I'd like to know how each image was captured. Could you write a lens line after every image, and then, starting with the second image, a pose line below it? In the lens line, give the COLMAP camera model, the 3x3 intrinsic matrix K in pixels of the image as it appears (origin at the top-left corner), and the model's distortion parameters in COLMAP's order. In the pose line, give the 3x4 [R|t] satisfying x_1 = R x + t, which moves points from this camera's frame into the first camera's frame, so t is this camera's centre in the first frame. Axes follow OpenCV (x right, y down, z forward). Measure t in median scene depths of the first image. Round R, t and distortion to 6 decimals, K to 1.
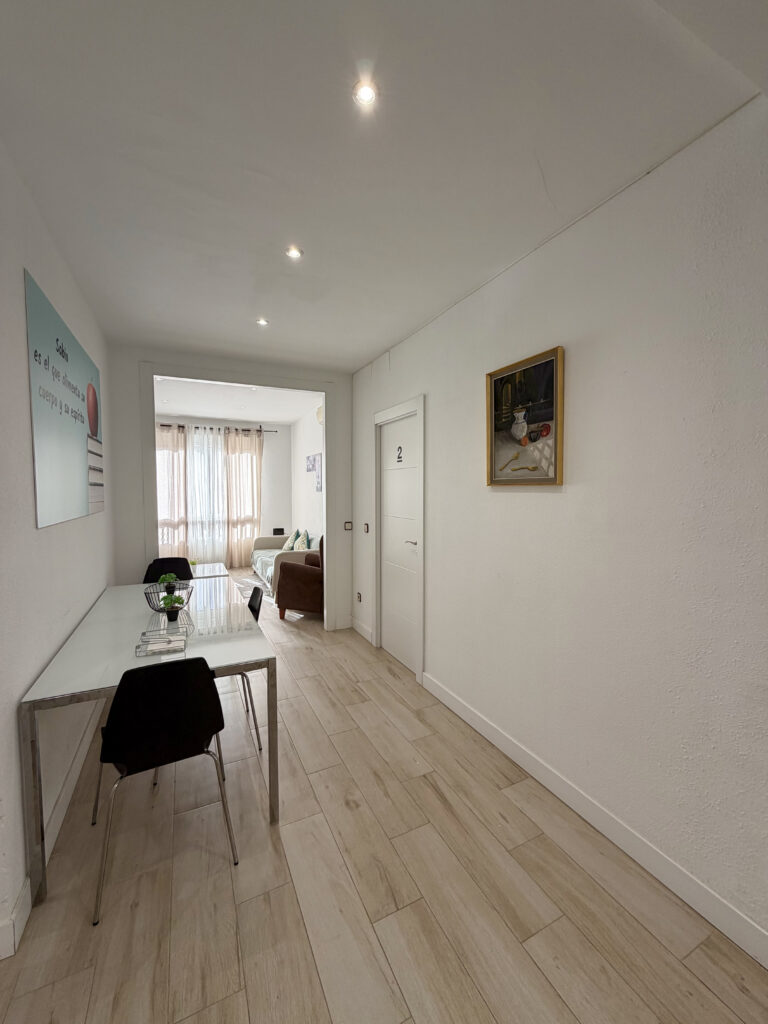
lens RADIAL K [[406.0, 0, 383.0], [0, 406.0, 510.3], [0, 0, 1]] dist [-0.002750, 0.000053]
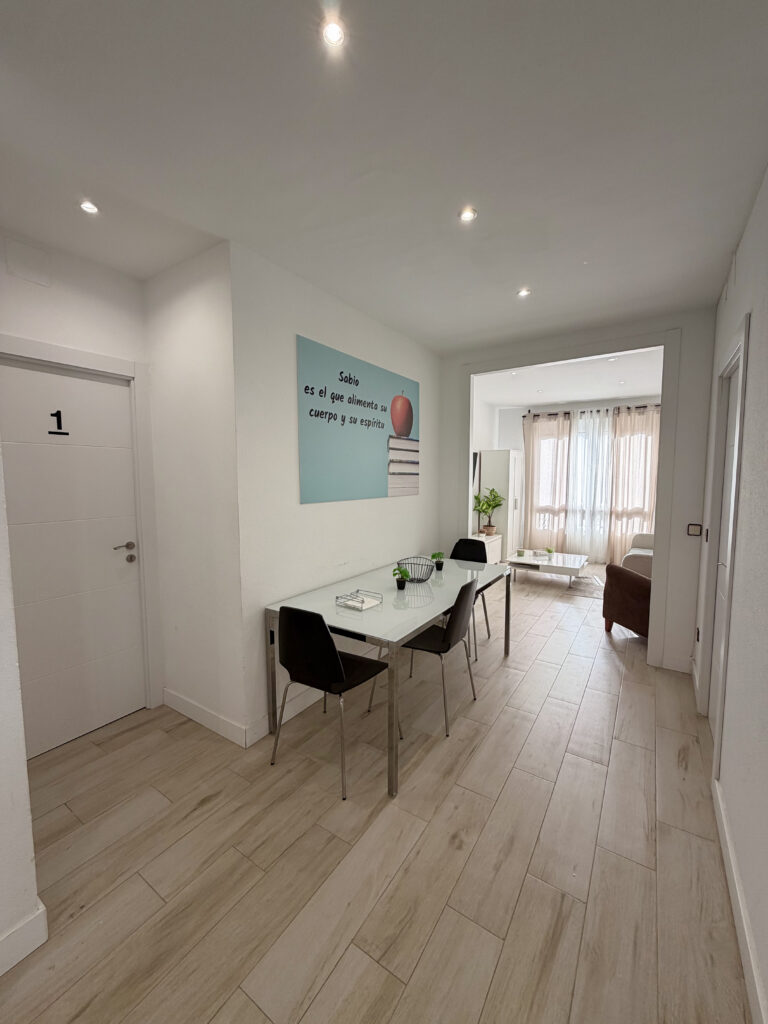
lens RADIAL K [[406.0, 0, 383.8], [0, 406.0, 509.6], [0, 0, 1]] dist [-0.002750, 0.000053]
pose [[0.506390, 0.068802, -0.859555, 0.217804], [-0.042303, 0.997594, 0.054929, -0.010676], [0.861266, 0.008547, 0.508082, 0.167570]]
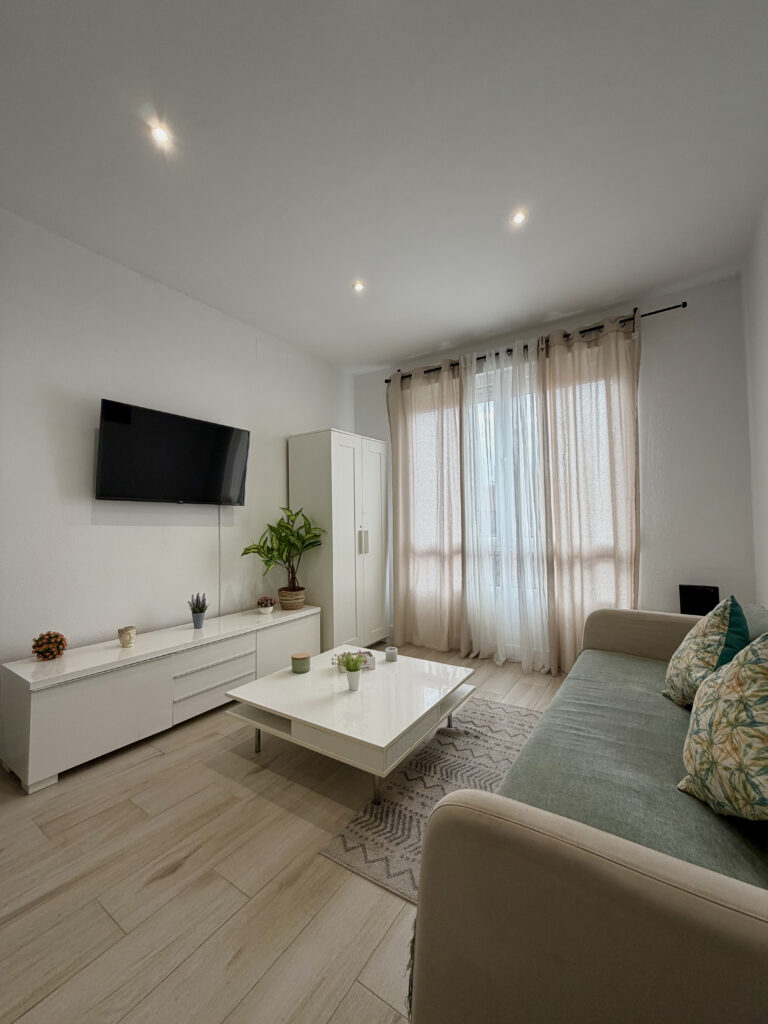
lens RADIAL K [[406.0, 0, 381.5], [0, 406.0, 508.3], [0, 0, 1]] dist [-0.002750, 0.000053]
pose [[0.490570, -0.047777, -0.870091, -0.159379], [-0.029662, 0.997002, -0.071469, 0.020565], [0.870897, 0.060869, 0.487682, 1.021289]]
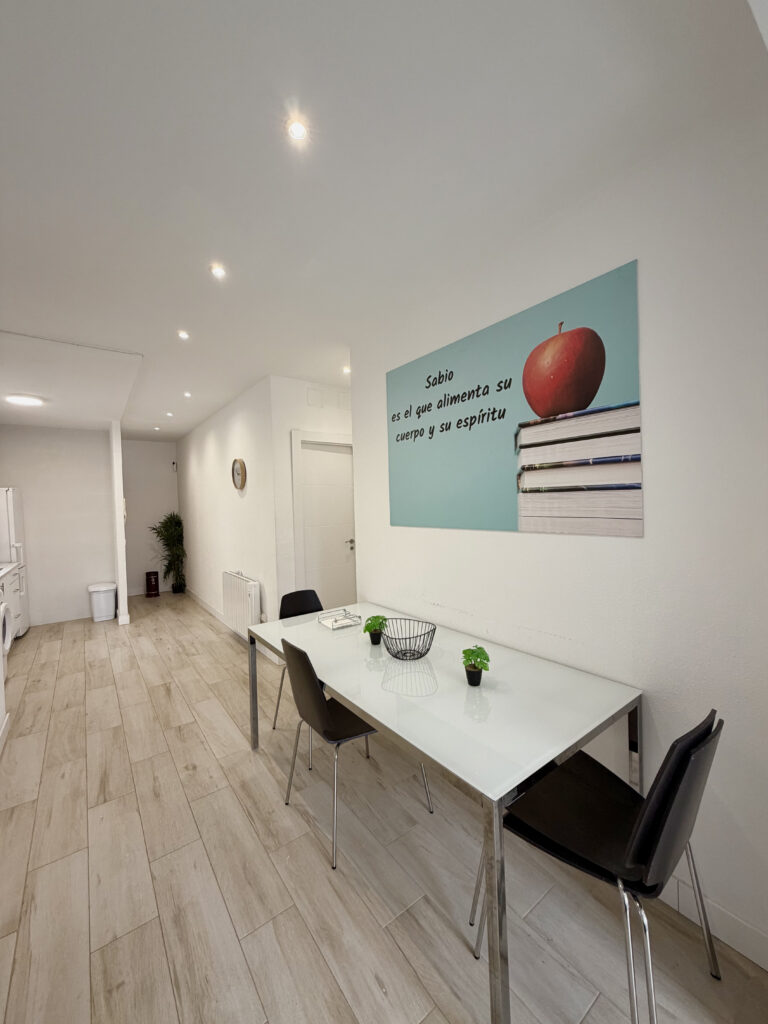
lens RADIAL K [[406.0, 0, 381.6], [0, 406.0, 508.4], [0, 0, 1]] dist [-0.002750, 0.000053]
pose [[-0.983348, 0.031186, -0.179037, -0.178596], [0.019646, 0.997635, 0.065872, -0.046535], [0.180667, 0.061258, -0.981635, 0.900946]]
